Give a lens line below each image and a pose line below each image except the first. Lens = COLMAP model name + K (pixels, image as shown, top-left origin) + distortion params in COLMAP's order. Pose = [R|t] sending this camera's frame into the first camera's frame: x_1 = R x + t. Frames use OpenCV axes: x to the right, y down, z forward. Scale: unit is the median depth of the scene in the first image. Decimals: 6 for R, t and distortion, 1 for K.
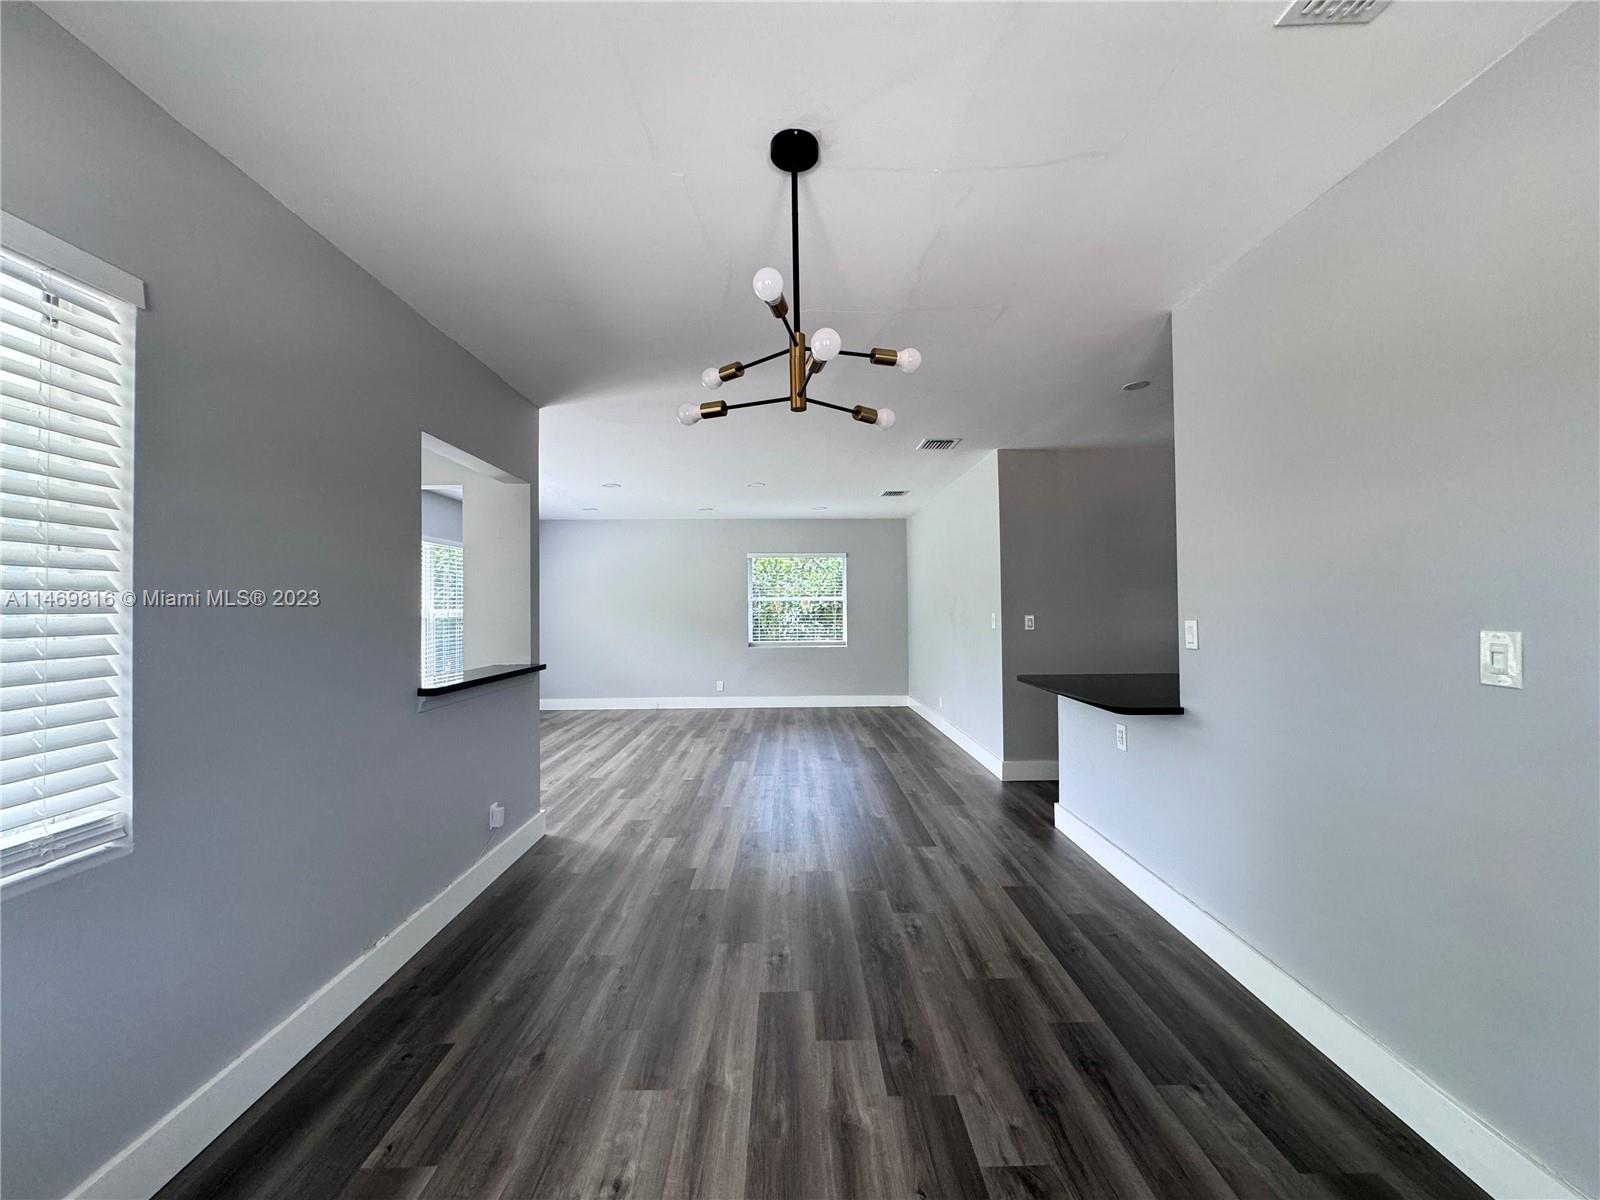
lens RADIAL K [[637.0, 0, 804.9], [0, 637.0, 604.1], [0, 0, 1]] dist [-0.001788, 0.000551]
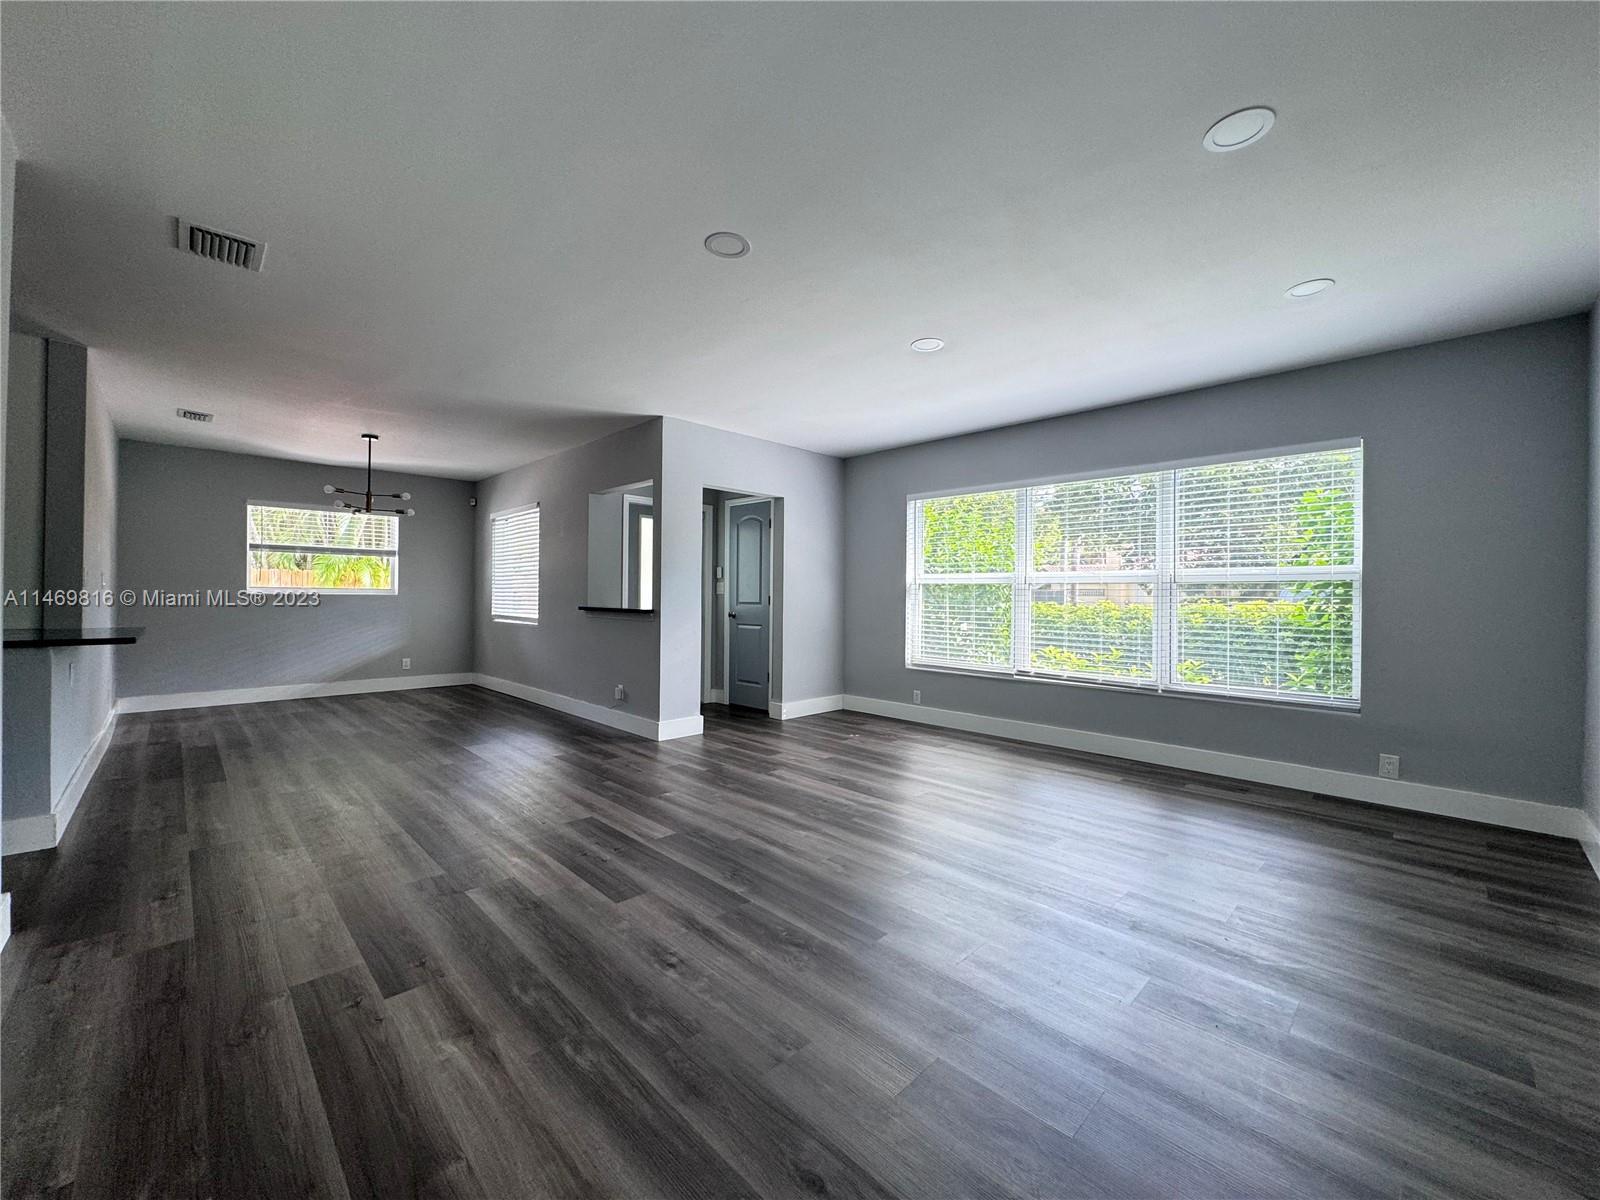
lens RADIAL K [[637.0, 0, 800.6], [0, 637.0, 599.8], [0, 0, 1]] dist [-0.001788, 0.000551]
pose [[-0.727867, 0.007440, -0.685678, 0.120607], [0.002699, 0.999964, 0.007985, 0.027178], [0.685713, 0.003961, -0.727861, 0.951295]]
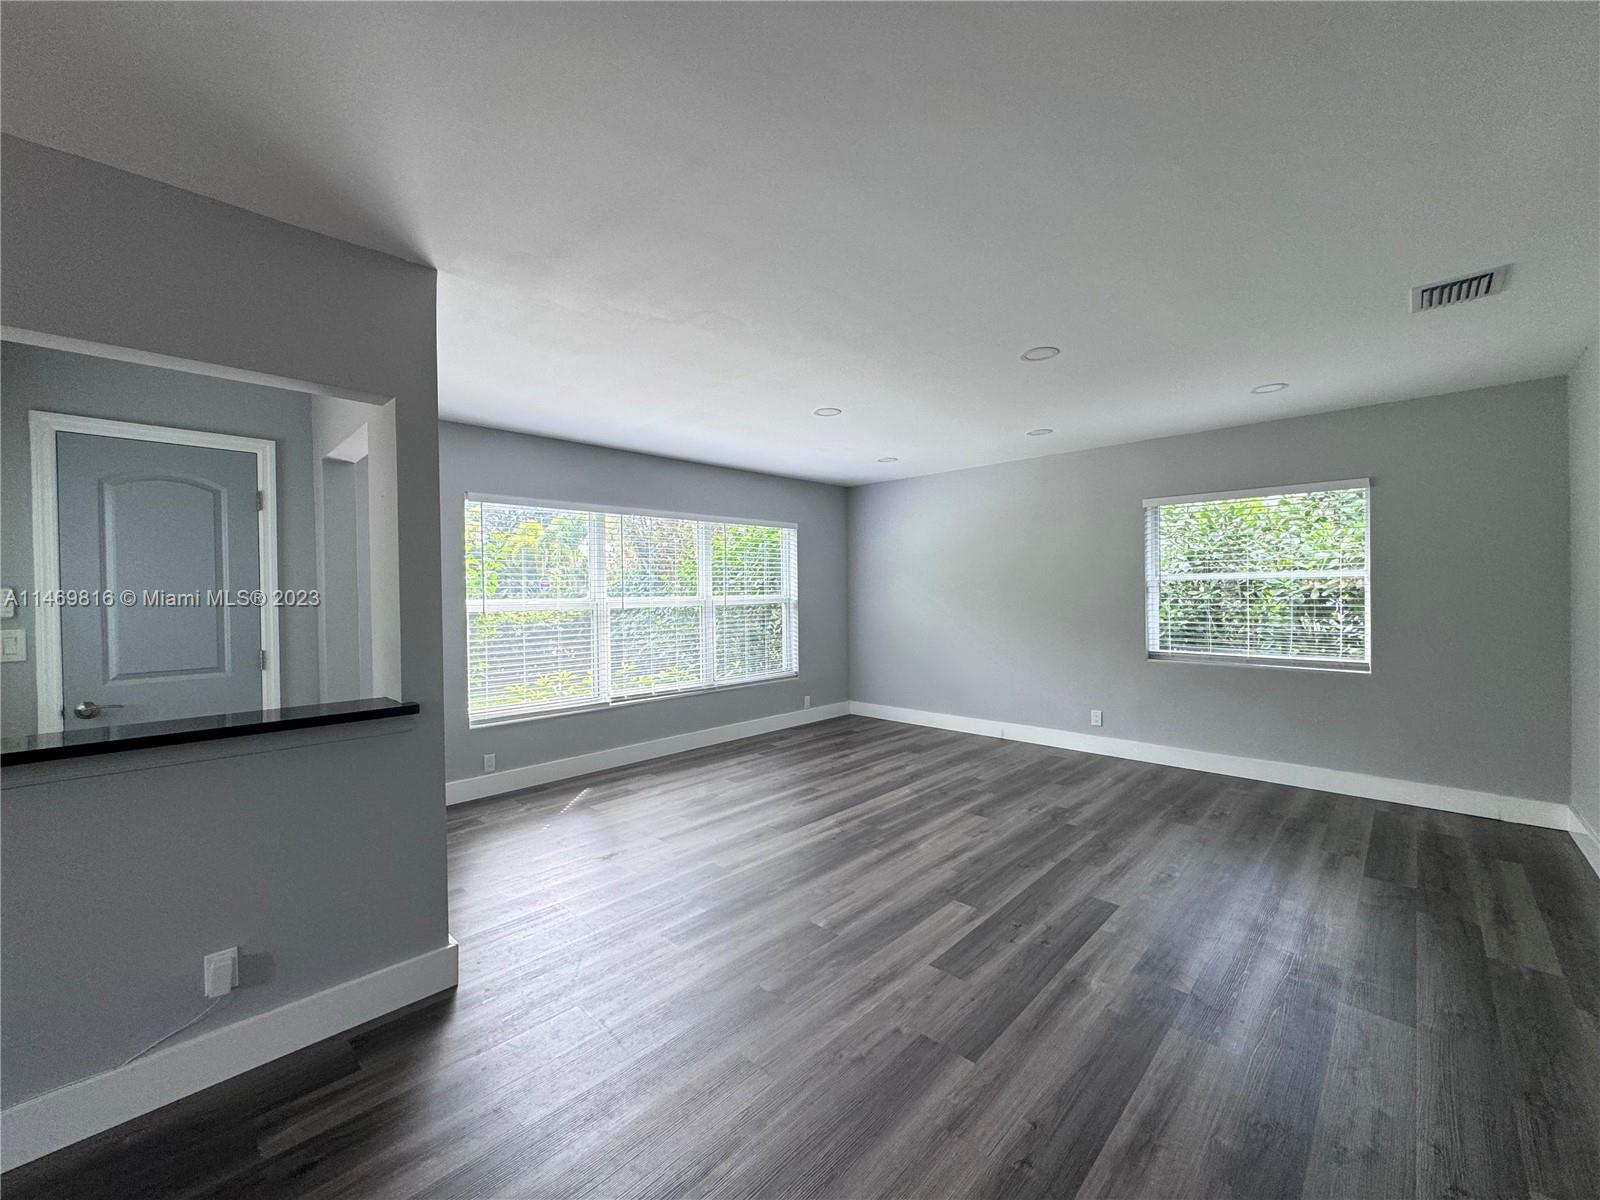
lens RADIAL K [[637.0, 0, 802.6], [0, 637.0, 599.2], [0, 0, 1]] dist [-0.001788, 0.000551]
pose [[0.702030, 0.009322, -0.712086, 0.107139], [0.010341, 0.999675, 0.023283, -0.004943], [0.712072, -0.023709, 0.701706, 0.362607]]
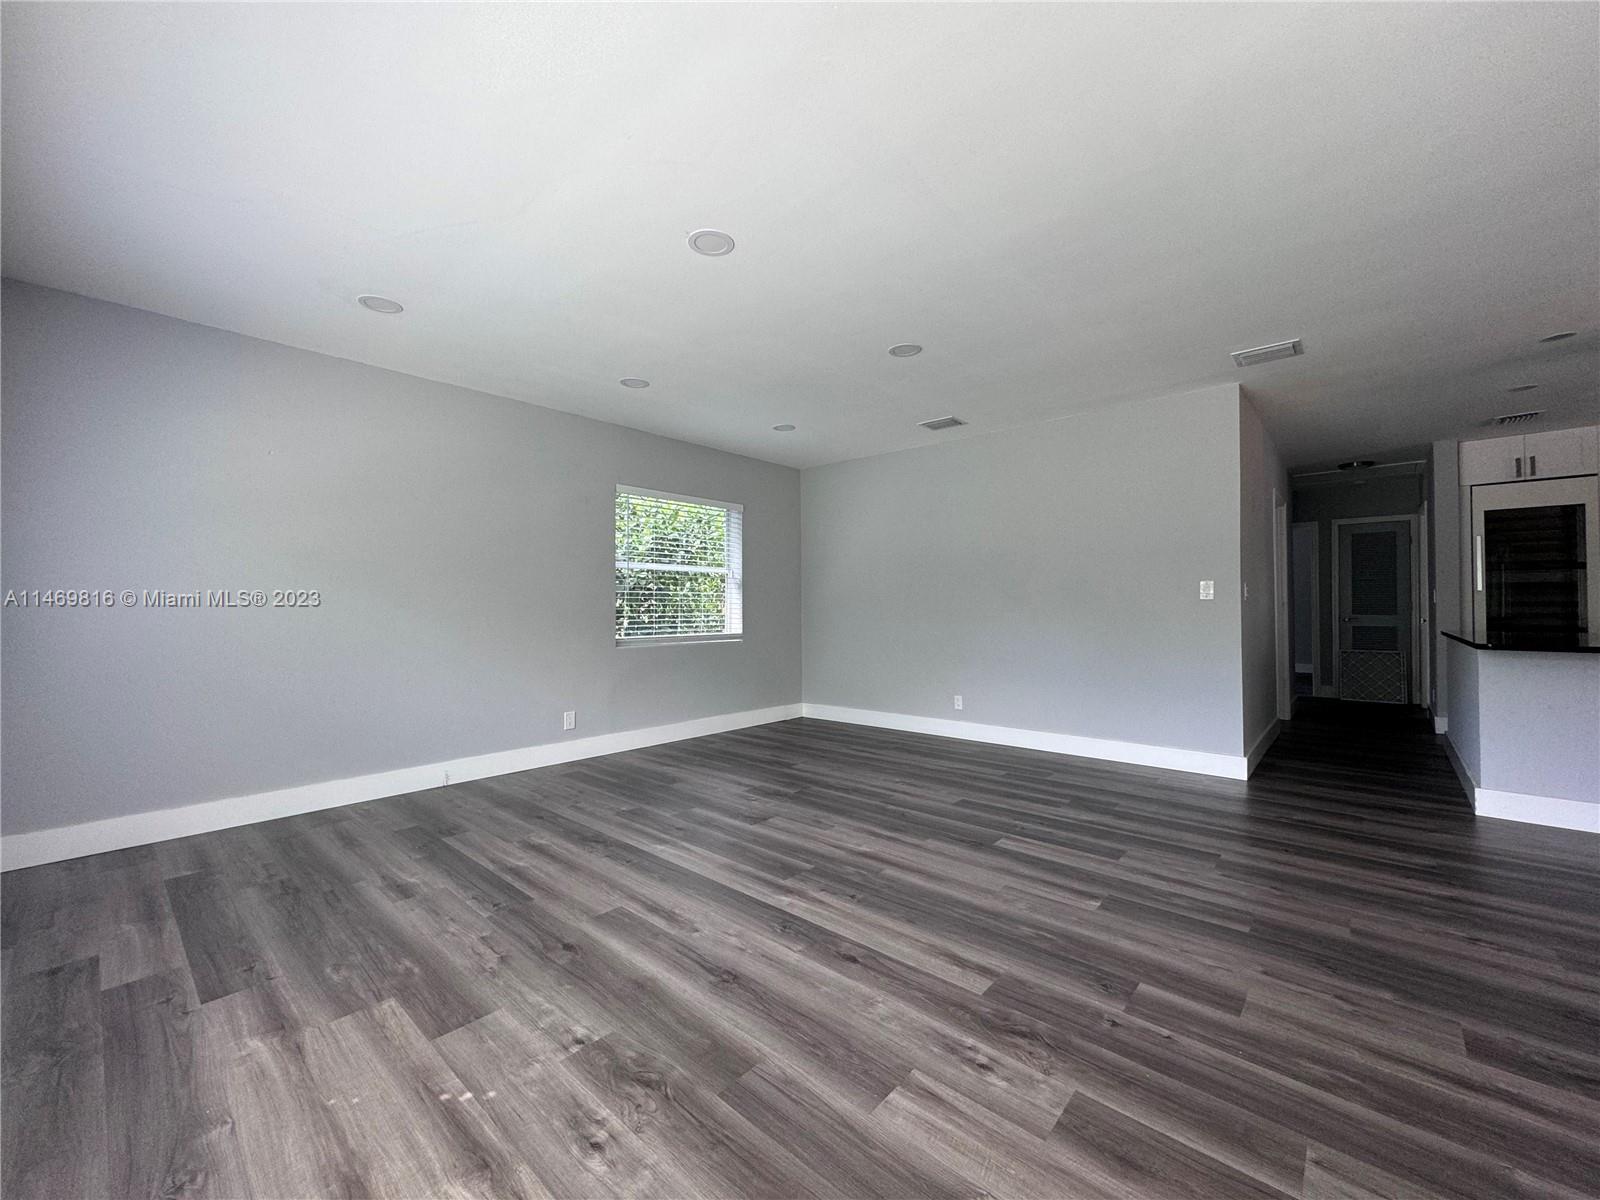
lens RADIAL K [[637.0, 0, 802.8], [0, 637.0, 598.0], [0, 0, 1]] dist [-0.001788, 0.000551]
pose [[0.681781, 0.017944, 0.731336, -0.397087], [-0.007448, 0.999818, -0.017589, 0.032452], [-0.731519, 0.006545, 0.681790, 0.485307]]
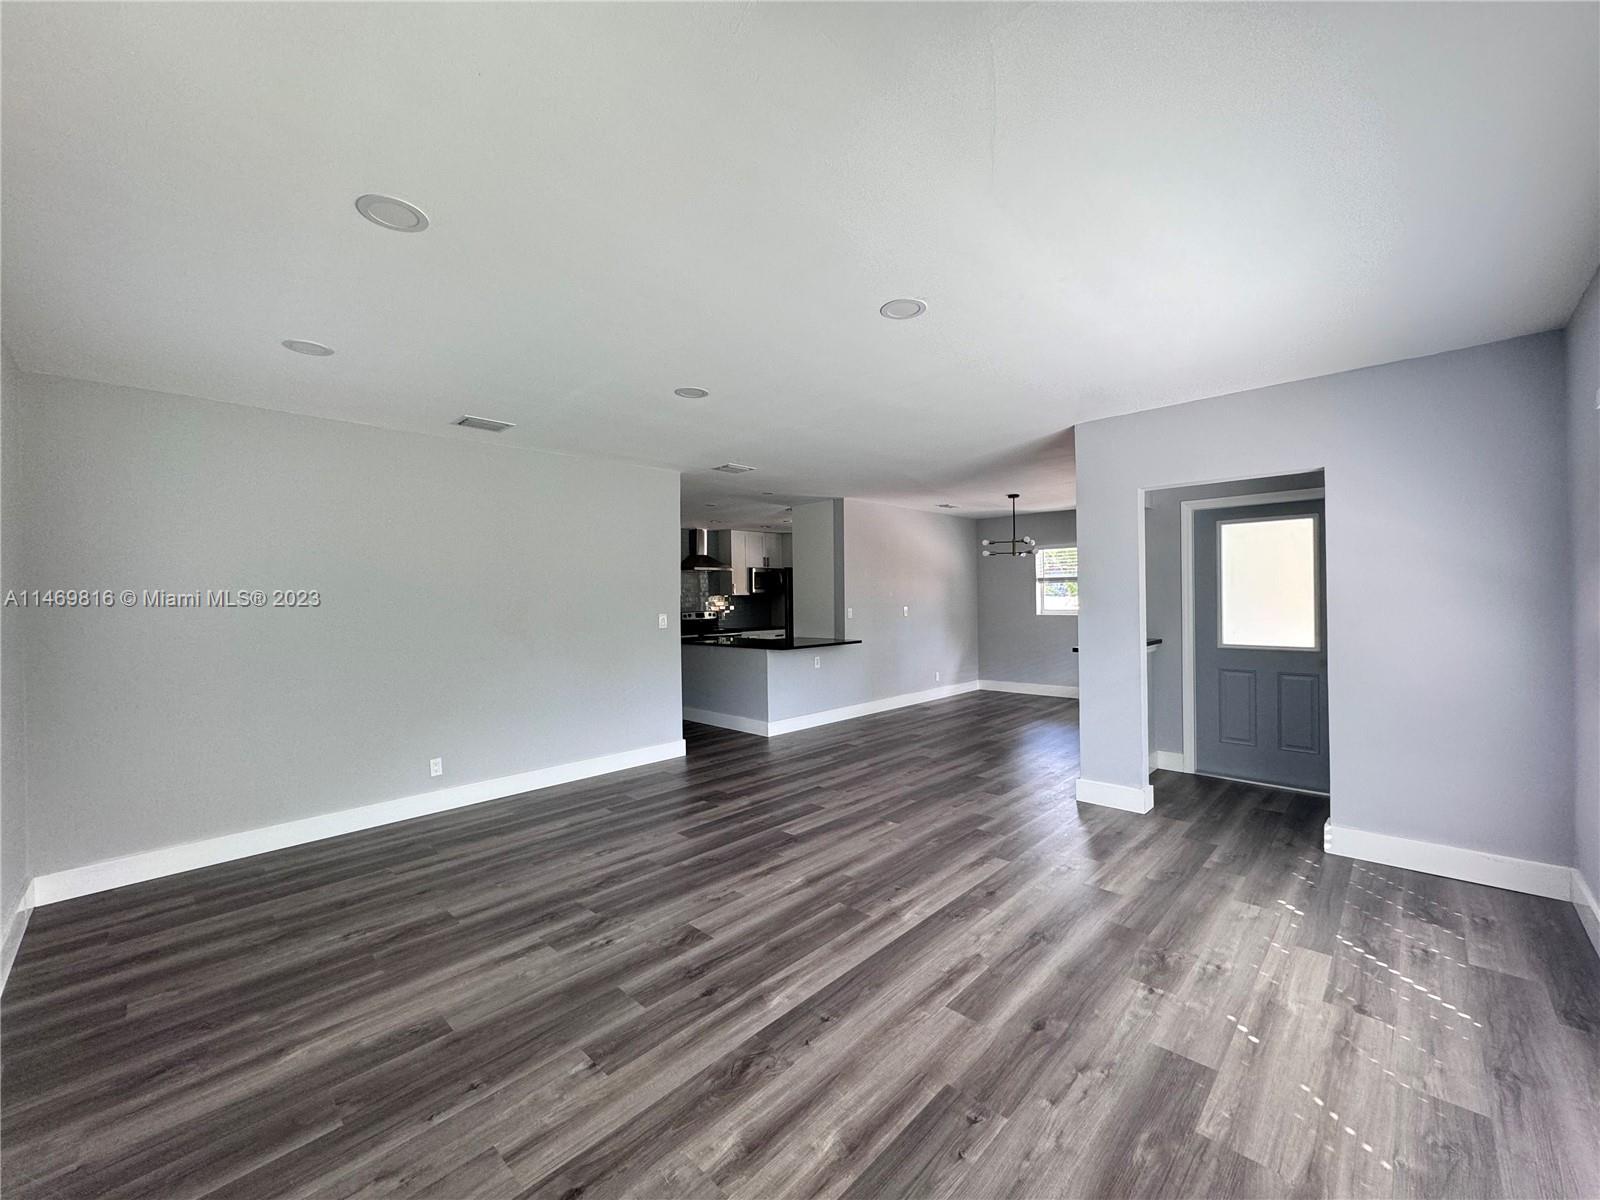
lens RADIAL K [[637.0, 0, 801.8], [0, 637.0, 597.6], [0, 0, 1]] dist [-0.001788, 0.000551]
pose [[-0.702746, 0.022316, 0.711091, -0.389185], [0.019148, 0.999739, -0.012451, 0.002147], [-0.711183, 0.004866, -0.702990, 0.949054]]
